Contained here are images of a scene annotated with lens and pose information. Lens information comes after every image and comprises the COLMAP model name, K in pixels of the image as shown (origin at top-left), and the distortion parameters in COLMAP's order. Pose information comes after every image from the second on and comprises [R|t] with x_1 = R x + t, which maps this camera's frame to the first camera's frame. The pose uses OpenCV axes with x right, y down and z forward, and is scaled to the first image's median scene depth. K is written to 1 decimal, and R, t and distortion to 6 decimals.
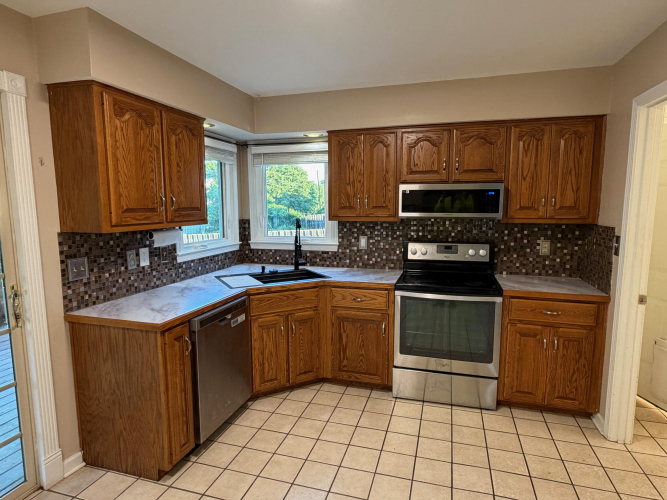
lens RADIAL K [[387.0, 0, 335.0], [0, 387.0, 250.9], [0, 0, 1]] dist [0.003321, 0.000714]
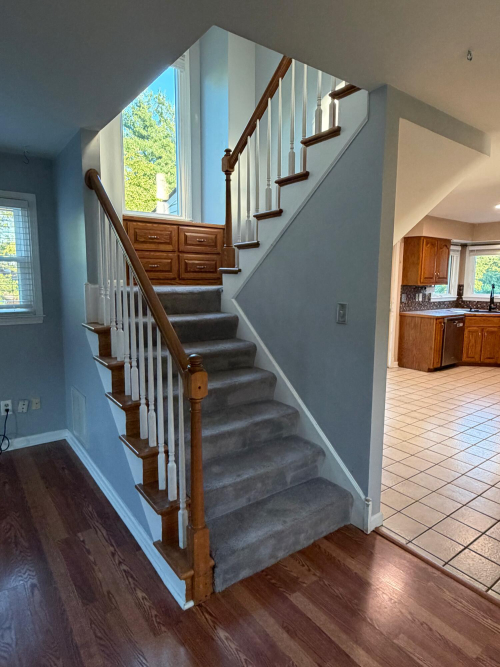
lens RADIAL K [[401.7, 0, 248.9], [0, 401.7, 334.1], [0, 0, 1]] dist [0.002417, 0.000553]
pose [[0.801767, 0.090416, -0.590757, 0.154490], [-0.081284, 0.995802, 0.042090, 0.208376], [0.592083, 0.014273, 0.805751, -1.552484]]
